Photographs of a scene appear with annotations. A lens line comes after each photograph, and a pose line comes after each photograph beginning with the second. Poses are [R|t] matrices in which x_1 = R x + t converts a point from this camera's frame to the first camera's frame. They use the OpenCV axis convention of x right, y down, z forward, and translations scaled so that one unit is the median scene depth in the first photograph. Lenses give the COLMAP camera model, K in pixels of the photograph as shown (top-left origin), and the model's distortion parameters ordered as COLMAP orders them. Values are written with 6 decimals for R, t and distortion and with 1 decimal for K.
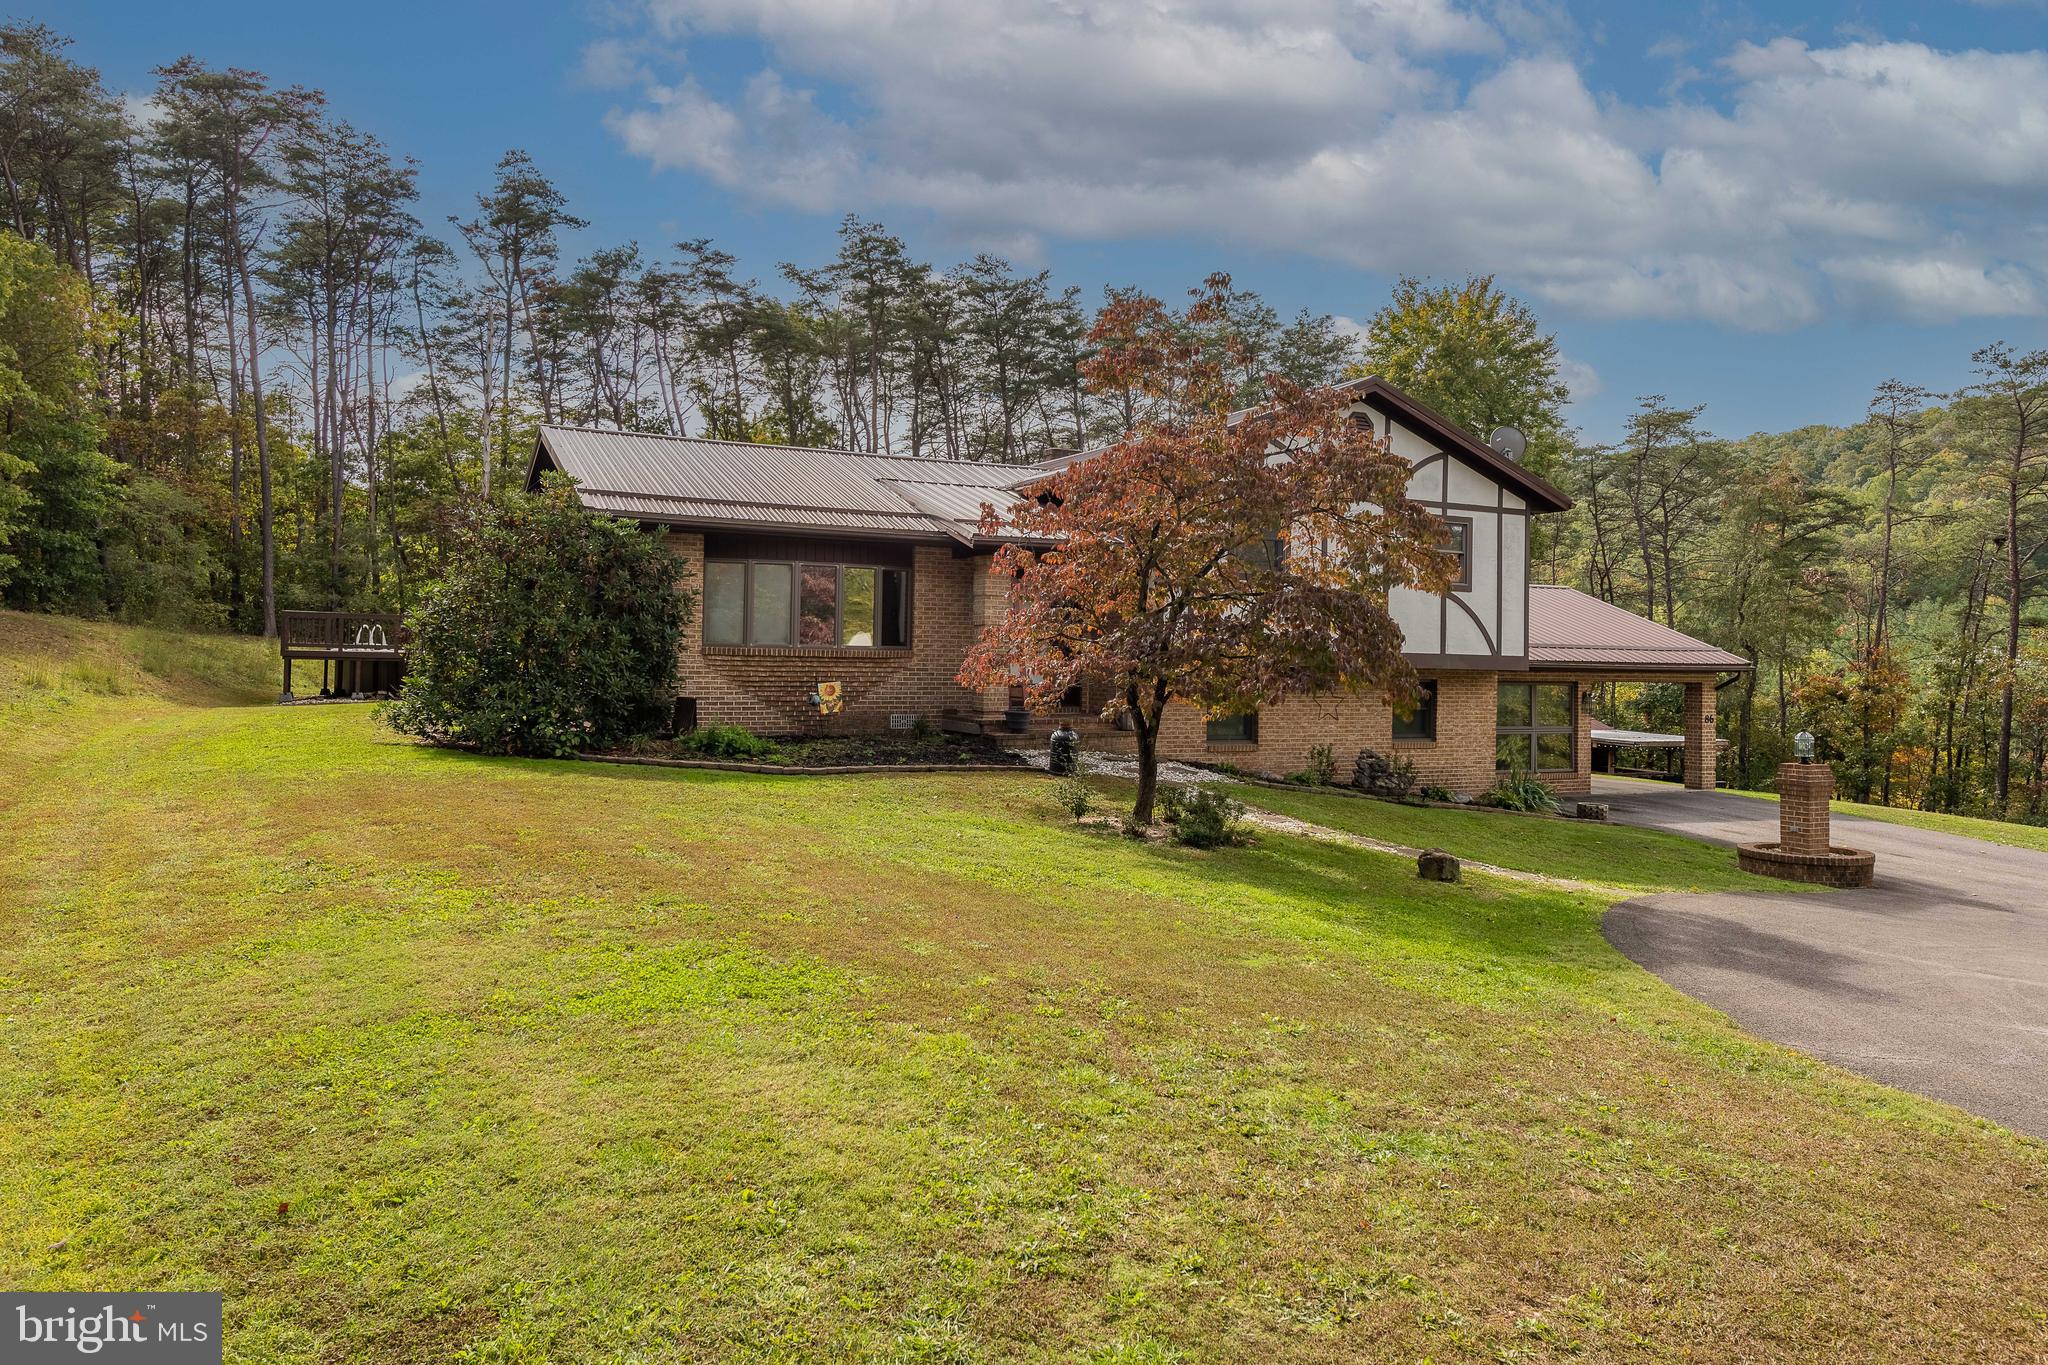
lens RADIAL K [[1382.8, 0, 1026.2], [0, 1382.8, 665.7], [0, 0, 1]] dist [0.009406, 0.002858]
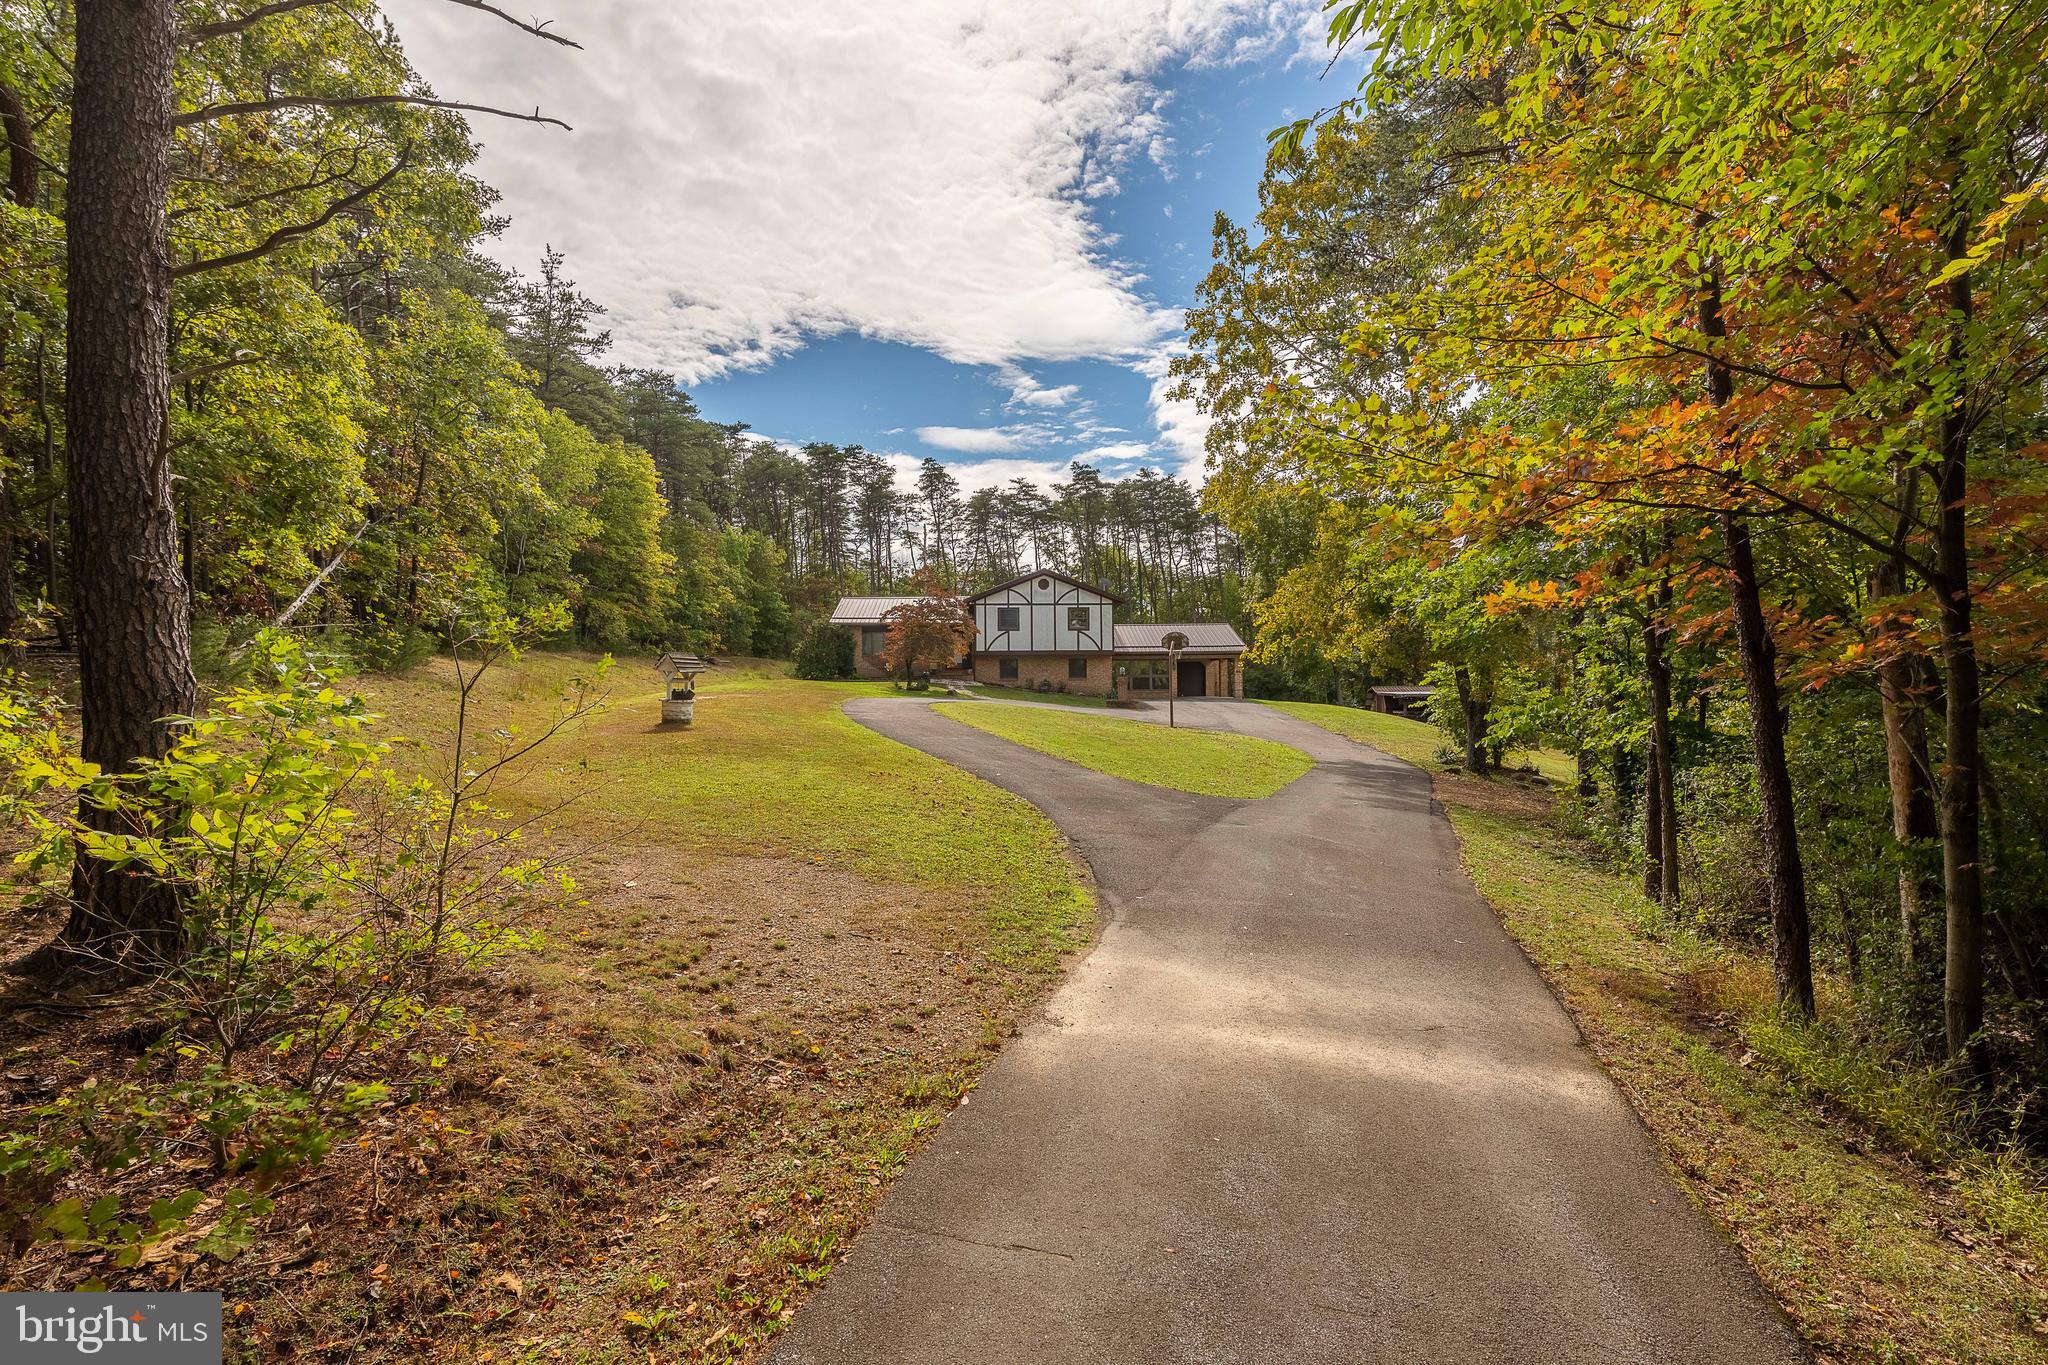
lens RADIAL K [[997.7, 0, 1023.9], [0, 997.7, 683.4], [0, 0, 1]] dist [0.003006, -0.000642]
pose [[0.909344, -0.026368, -0.415209, 1.125987], [0.022804, 0.999648, -0.013539, 0.095780], [0.415420, 0.002843, 0.909625, -1.150190]]
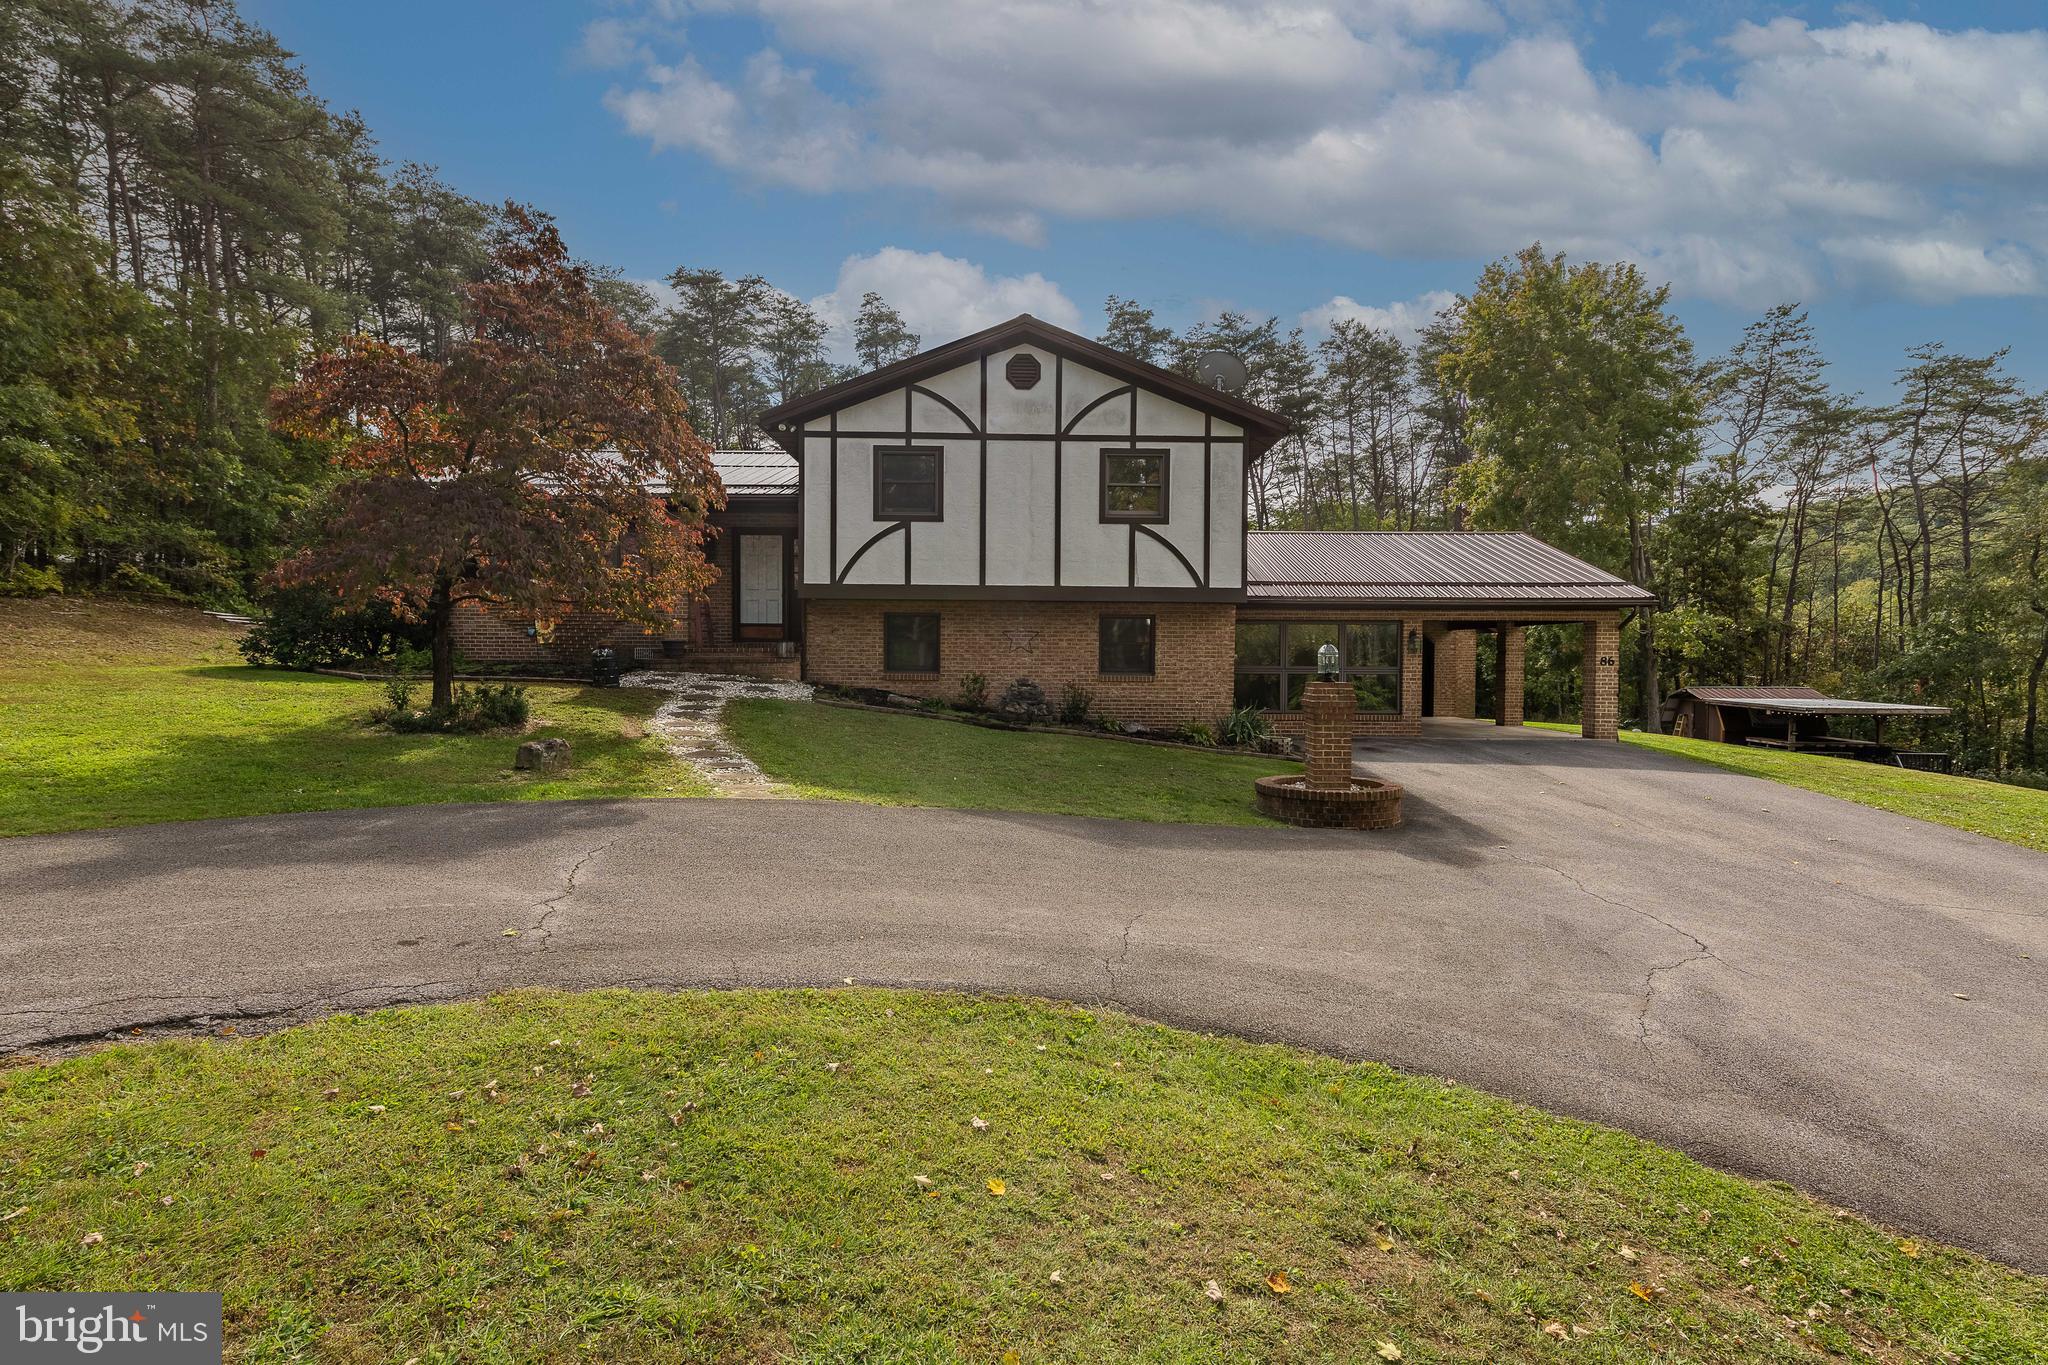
lens RADIAL K [[997.7, 0, 1014.6], [0, 997.7, 689.4], [0, 0, 1]] dist [0.003006, -0.000642]
pose [[0.895808, 0.001895, -0.444436, 0.535466], [0.007470, 0.999785, 0.019319, 0.050722], [0.444378, -0.020626, 0.895602, 0.300755]]
